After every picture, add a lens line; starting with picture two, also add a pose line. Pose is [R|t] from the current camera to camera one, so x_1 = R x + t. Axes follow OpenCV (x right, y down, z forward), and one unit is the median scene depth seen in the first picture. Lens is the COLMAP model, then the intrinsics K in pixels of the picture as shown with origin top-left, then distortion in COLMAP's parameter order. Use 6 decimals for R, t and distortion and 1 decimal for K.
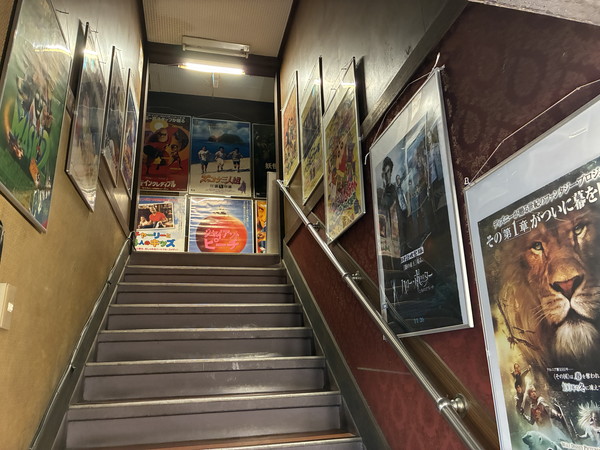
lens RADIAL K [[416.4, 0, 300.0], [0, 416.4, 225.0], [0, 0, 1]] dist [0.067395, -0.059891]
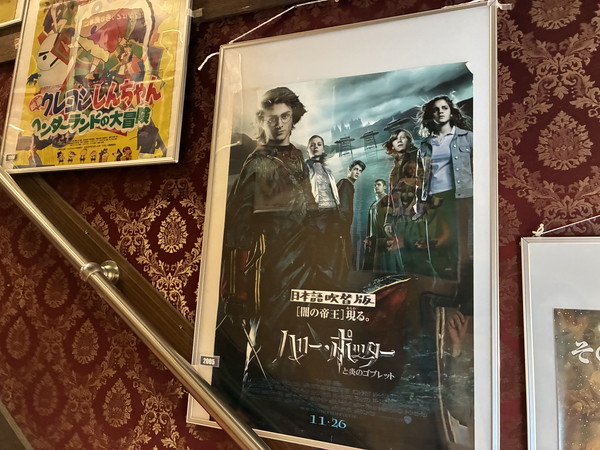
lens RADIAL K [[416.4, 0, 300.0], [0, 416.4, 225.0], [0, 0, 1]] dist [0.067395, -0.059891]
pose [[0.551493, 0.178277, 0.814907, -0.223952], [-0.313310, 0.949641, 0.004282, -0.006923], [-0.773106, -0.257680, 0.579576, 0.771822]]
